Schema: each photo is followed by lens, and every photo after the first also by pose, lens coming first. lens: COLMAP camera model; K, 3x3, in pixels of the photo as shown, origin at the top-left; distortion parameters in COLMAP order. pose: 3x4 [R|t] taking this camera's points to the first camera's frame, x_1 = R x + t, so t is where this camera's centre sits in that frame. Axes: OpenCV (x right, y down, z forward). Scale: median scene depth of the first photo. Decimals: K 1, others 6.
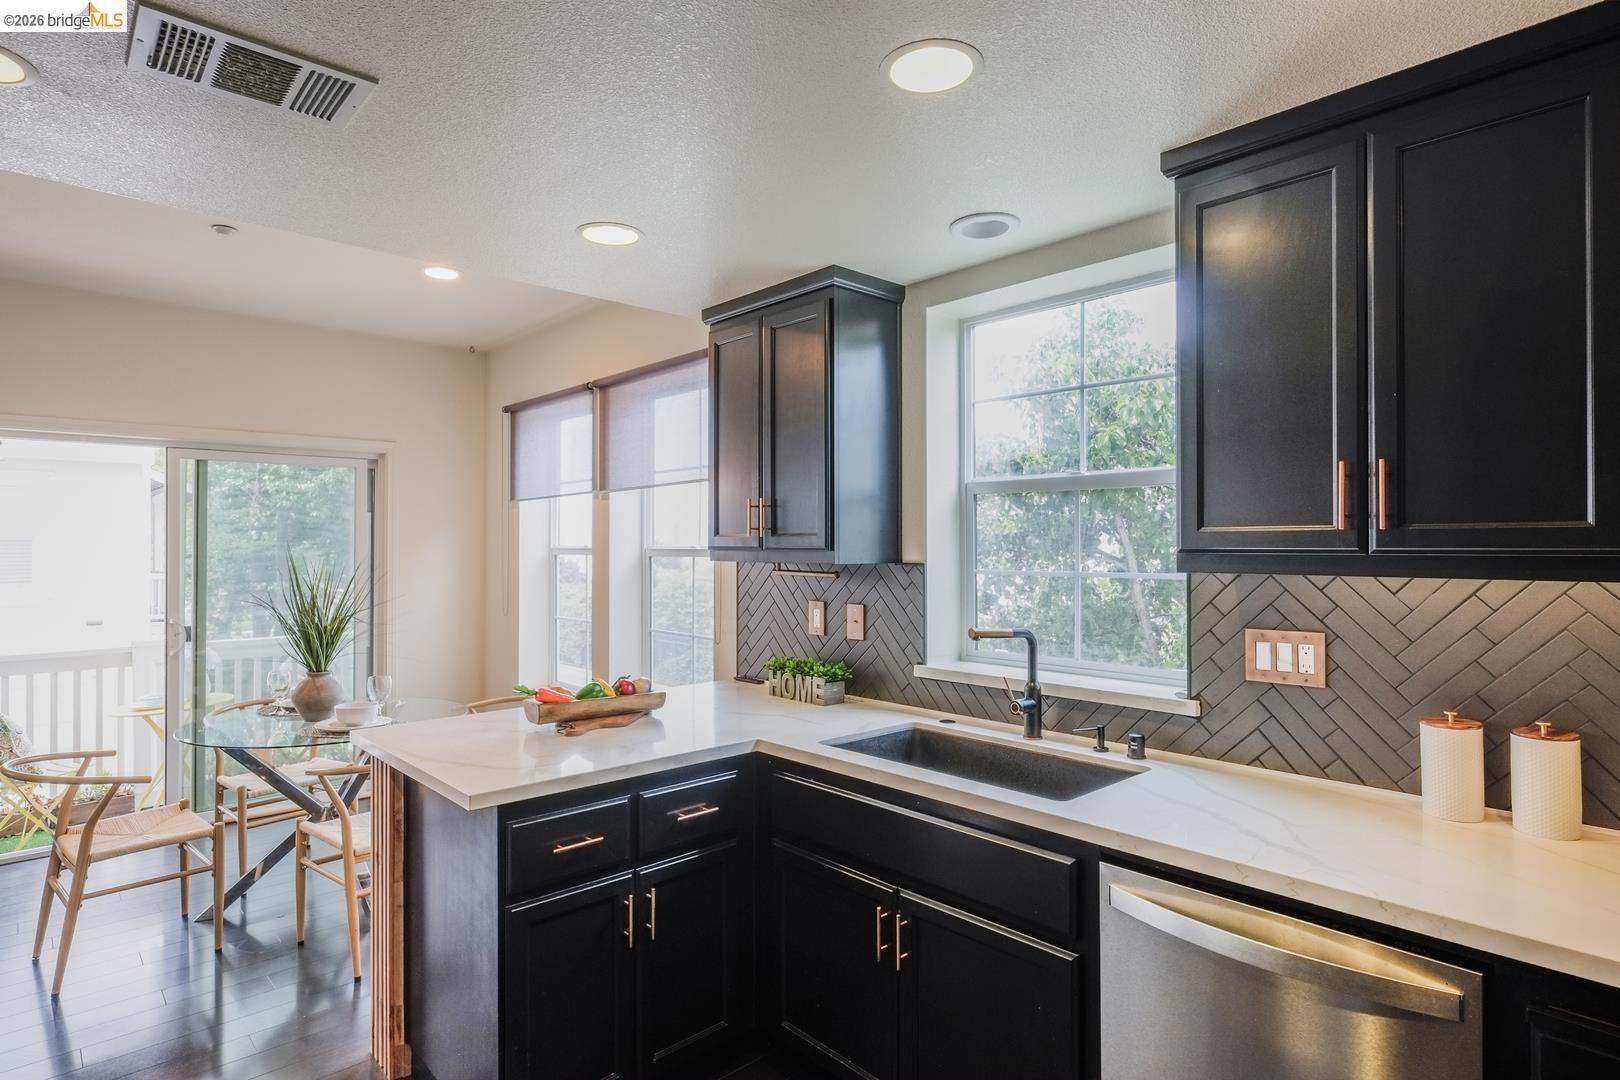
lens RADIAL K [[862.4, 0, 810.0], [0, 862.4, 540.0], [0, 0, 1]] dist [-0.000148, 0.000102]
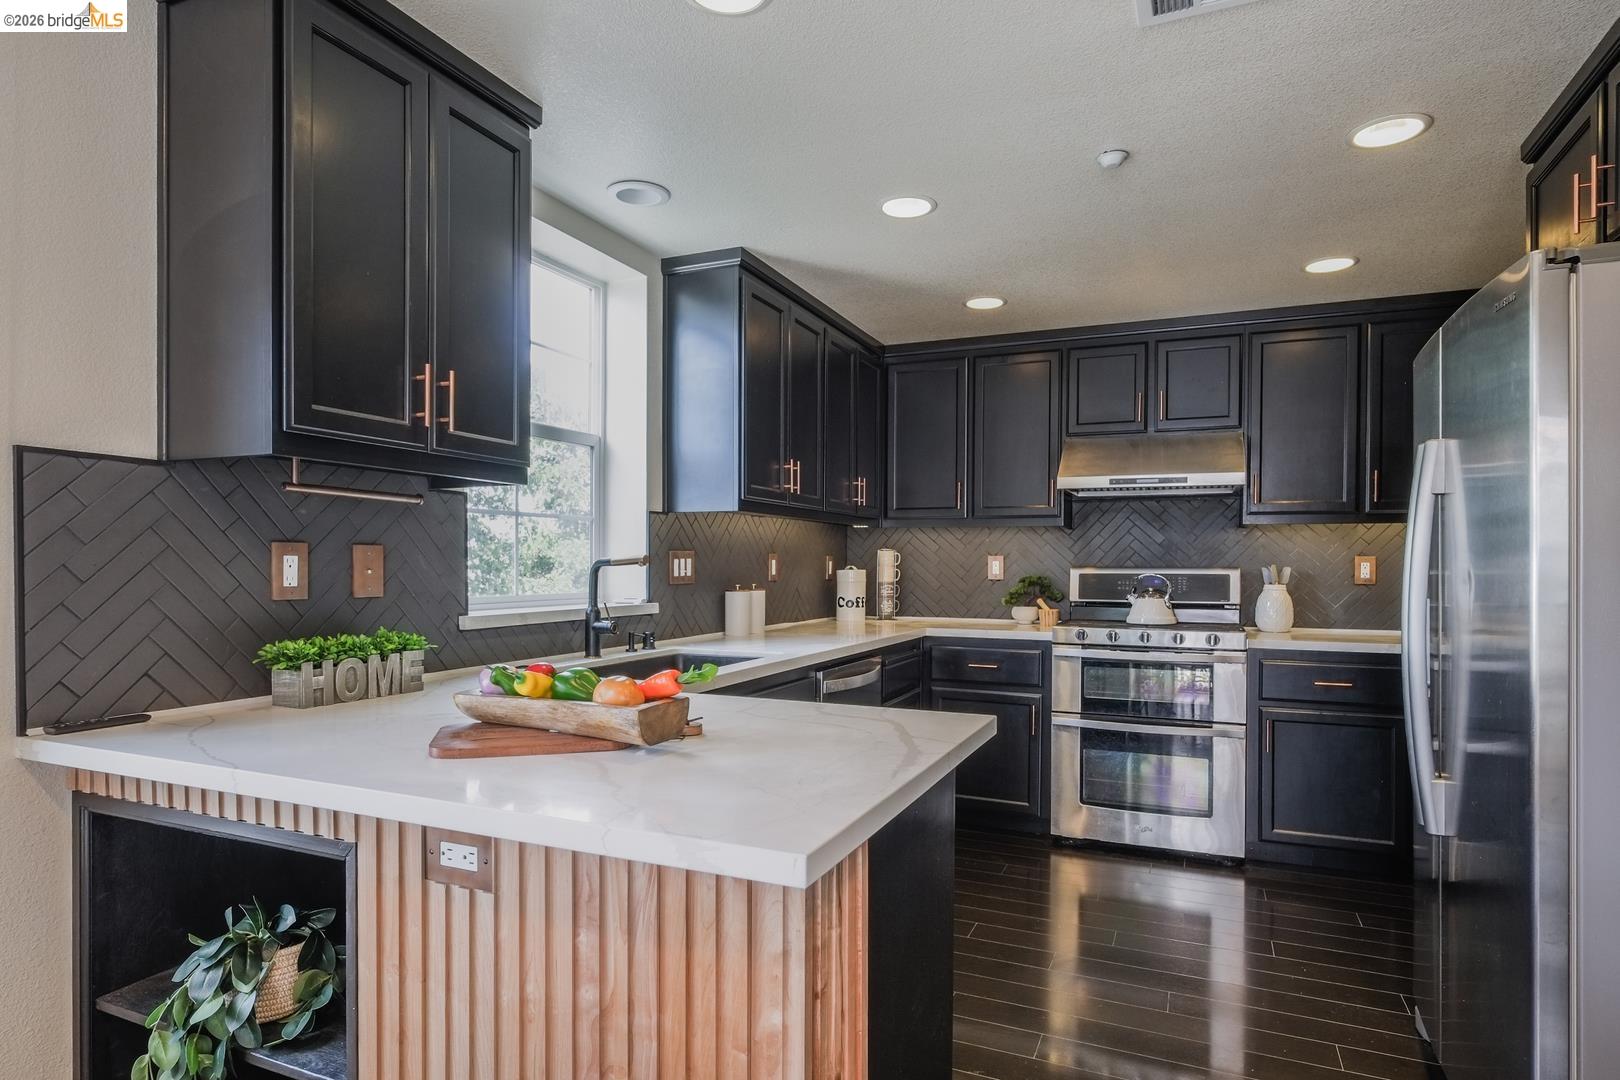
lens RADIAL K [[889.7, 0, 810.9], [0, 889.7, 566.9], [0, 0, 1]] dist [-0.000117, -0.000020]
pose [[-0.401452, -0.001558, 0.915879, -0.950036], [-0.008149, 0.999965, -0.001871, 0.119122], [-0.915844, -0.008215, -0.401450, 1.267701]]
